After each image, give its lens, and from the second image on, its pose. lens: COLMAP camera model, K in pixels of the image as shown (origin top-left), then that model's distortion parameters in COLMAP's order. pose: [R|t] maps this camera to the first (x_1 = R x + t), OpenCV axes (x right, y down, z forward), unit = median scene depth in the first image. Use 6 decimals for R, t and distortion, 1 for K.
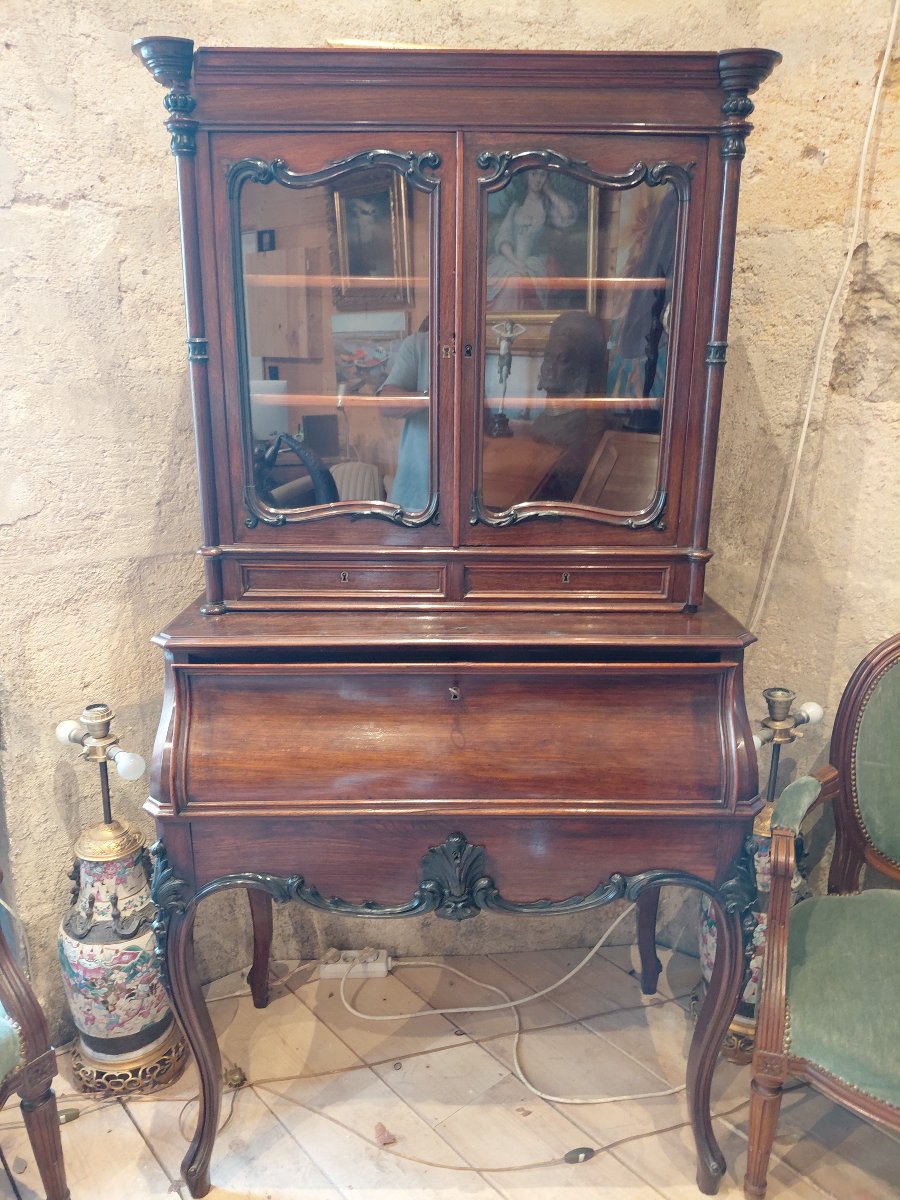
lens RADIAL K [[901.4, 0, 450.0], [0, 901.4, 600.0], [0, 0, 1]] dist [-0.017689, -0.008468]
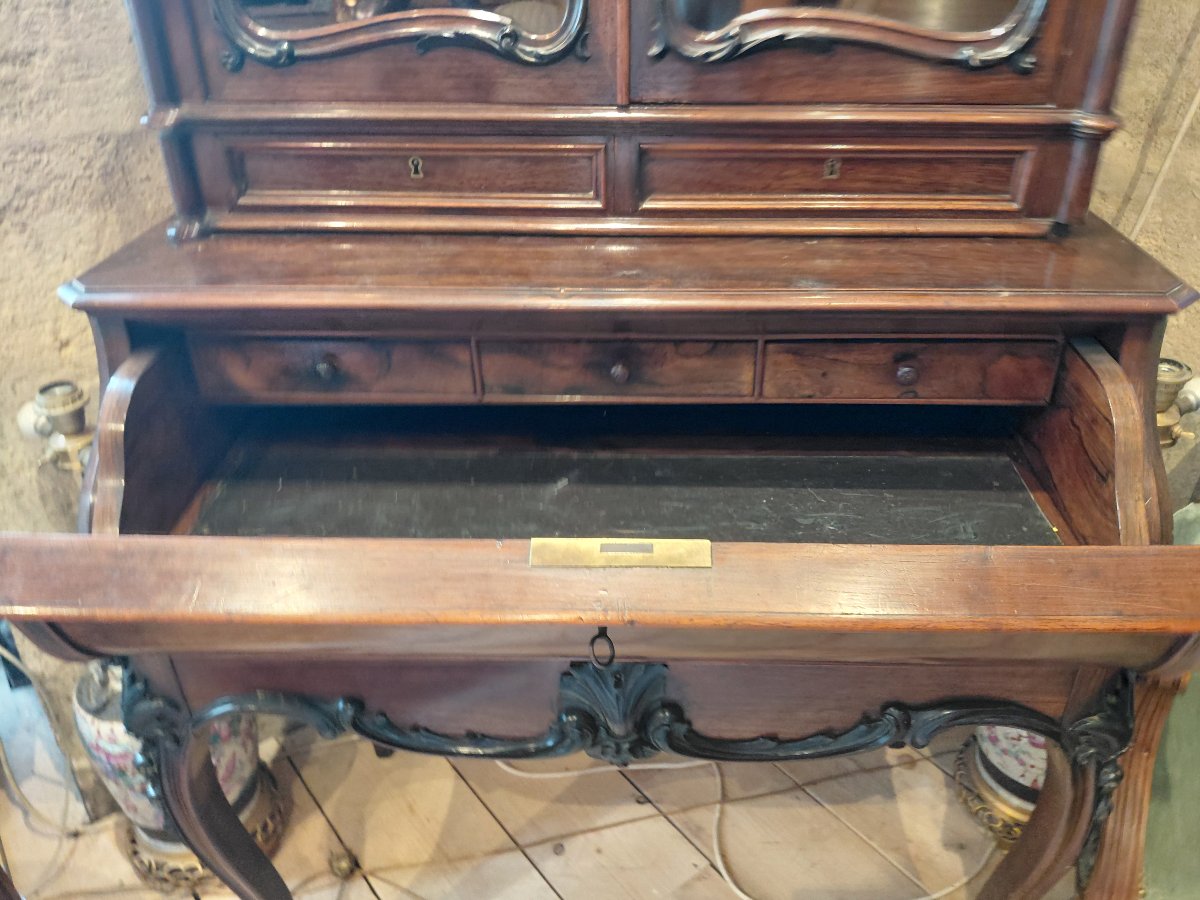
lens RADIAL K [[926.1, 0, 634.2], [0, 926.1, 470.0], [0, 0, 1]] dist [0.002735, -0.028532]
pose [[0.999513, 0.009341, -0.029762, 0.027221], [-0.000260, 0.956571, 0.291498, -0.012766], [0.031192, -0.291349, 0.956108, 0.380761]]
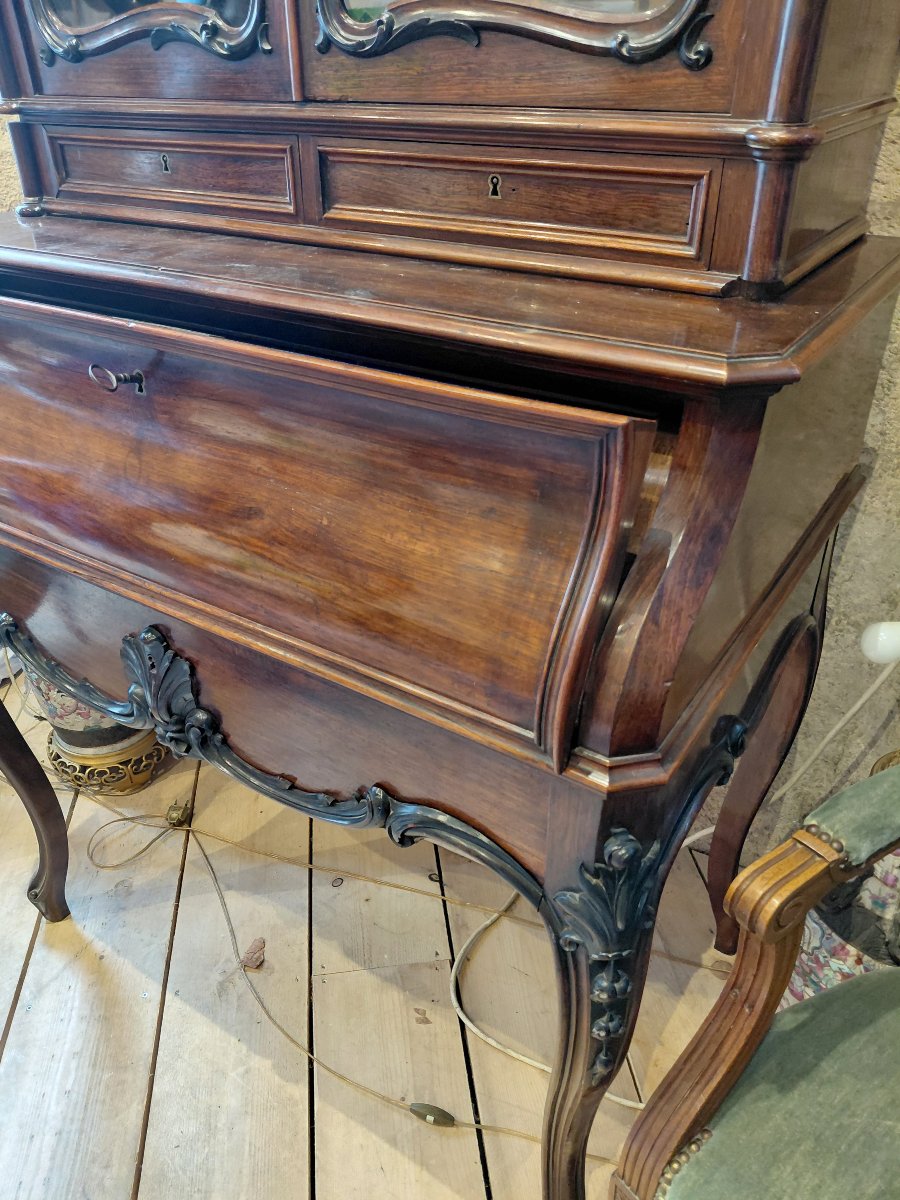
lens RADIAL K [[899.4, 0, 431.9], [0, 899.4, 622.6], [0, 0, 1]] dist [0.001045, -0.008009]
pose [[0.826245, 0.293857, -0.480590, 0.349951], [-0.126356, 0.928095, 0.350249, 0.022215], [0.548956, -0.228665, 0.803964, 0.501582]]
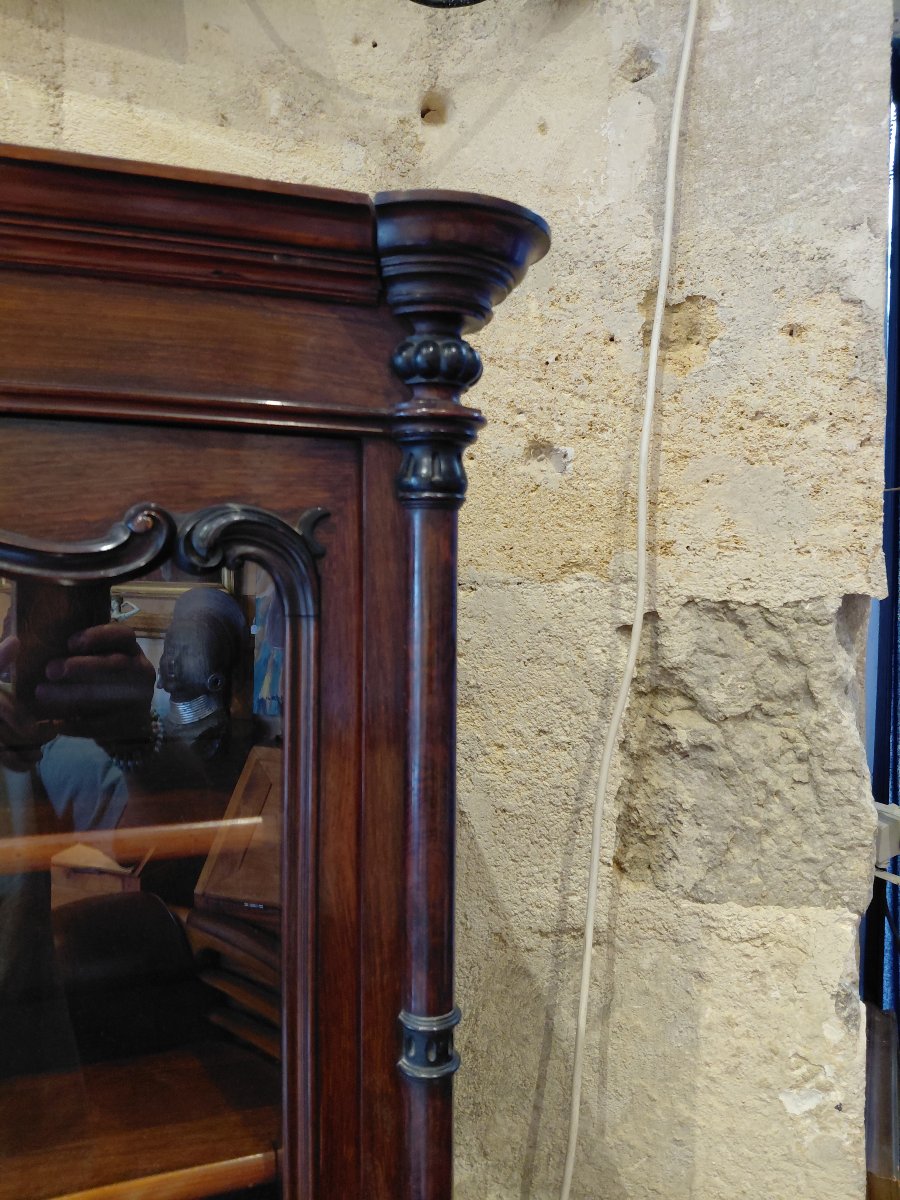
lens RADIAL K [[899.4, 0, 431.9], [0, 899.4, 622.6], [0, 0, 1]] dist [0.001045, -0.008009]
pose [[0.942698, -0.023630, 0.332809, 0.157554], [0.094992, 0.975216, -0.199827, -0.299122], [-0.319839, 0.219991, 0.921579, 0.545649]]
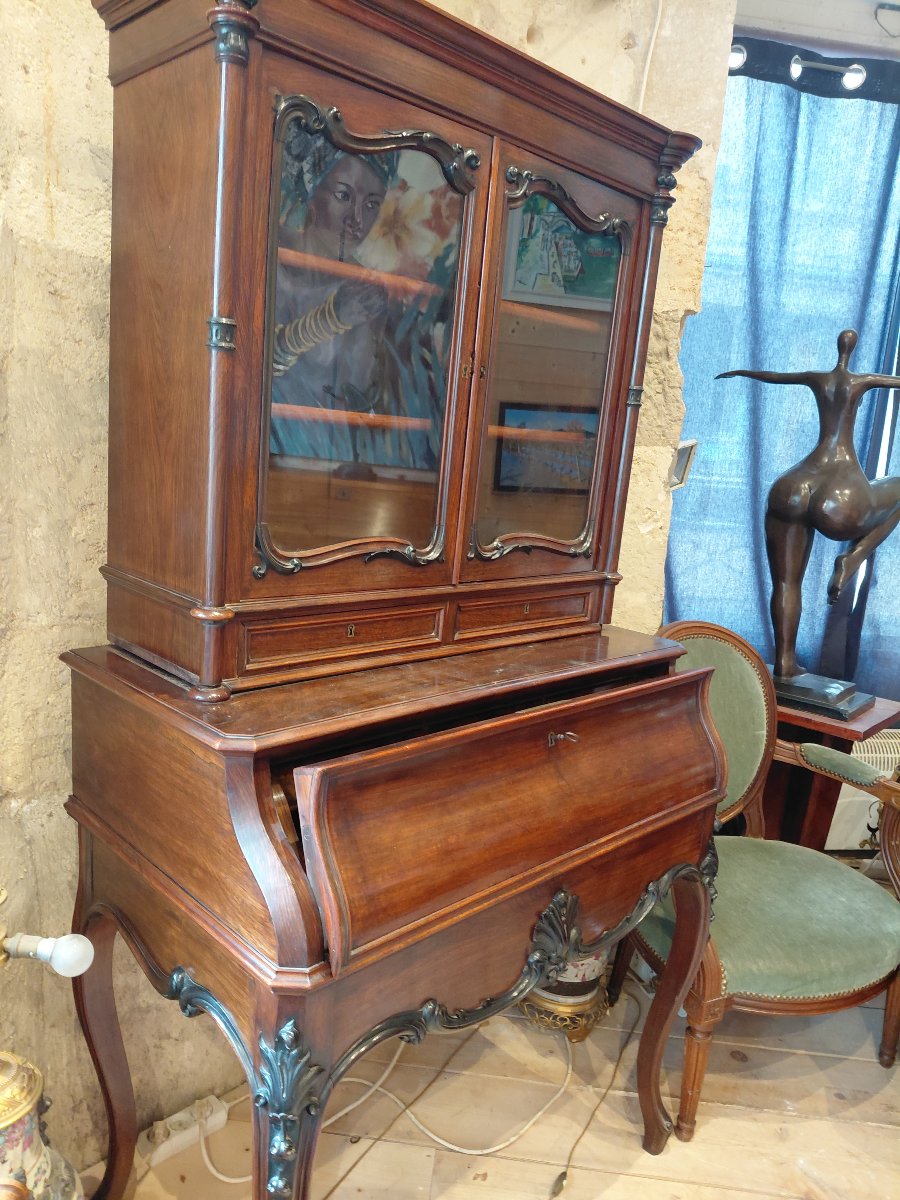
lens RADIAL K [[896.1, 0, 449.4], [0, 896.1, 616.9], [0, 0, 1]] dist [-0.010029, -0.006565]
pose [[0.717512, -0.088756, 0.690869, -0.548950], [0.104606, 0.994330, 0.019102, -0.039553], [-0.688647, 0.058563, 0.722728, 0.311034]]
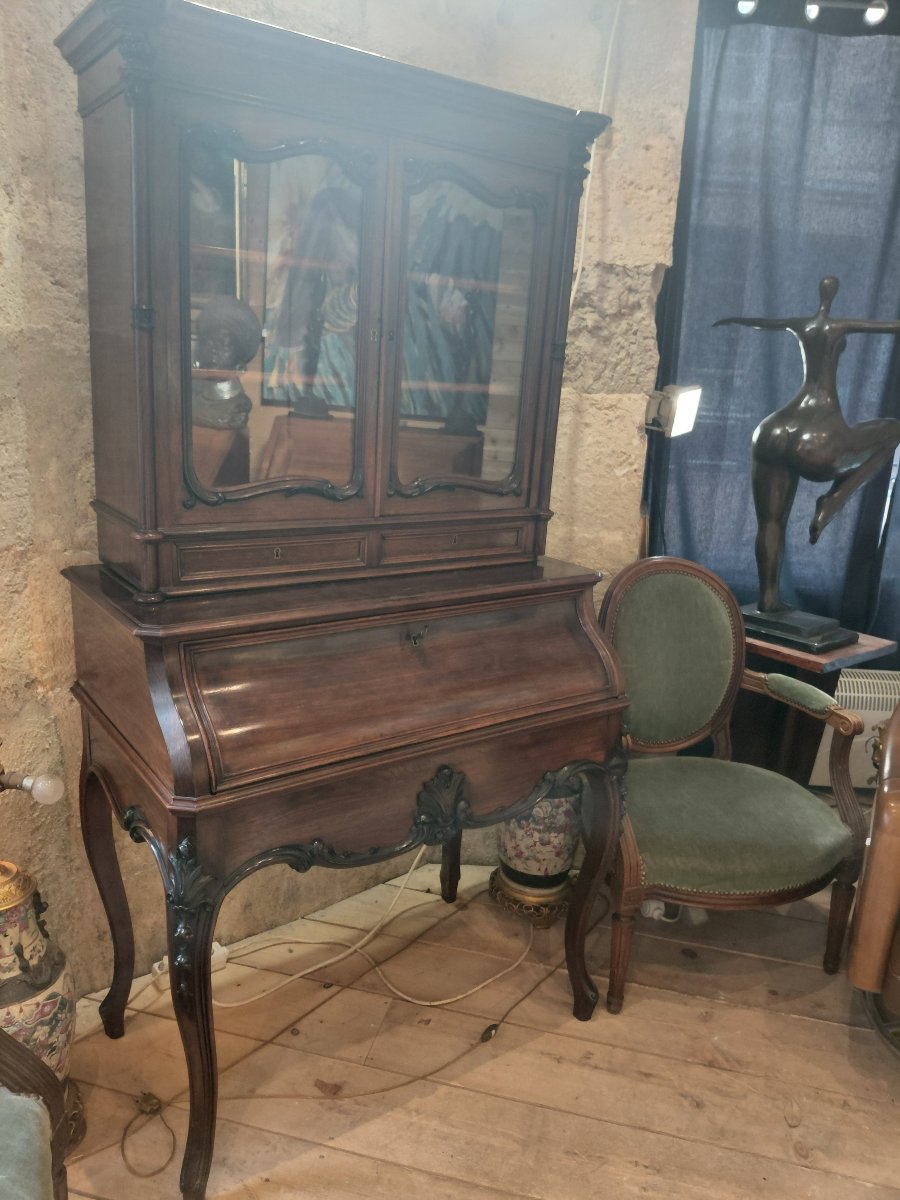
lens RADIAL K [[902.1, 0, 449.2], [0, 902.1, 617.4], [0, 0, 1]] dist [0.011651, -0.042365]
pose [[0.816651, -0.112198, 0.566121, -0.483659], [0.097747, 0.993639, 0.055922, 0.007936], [-0.568794, 0.009668, 0.822423, 0.047685]]
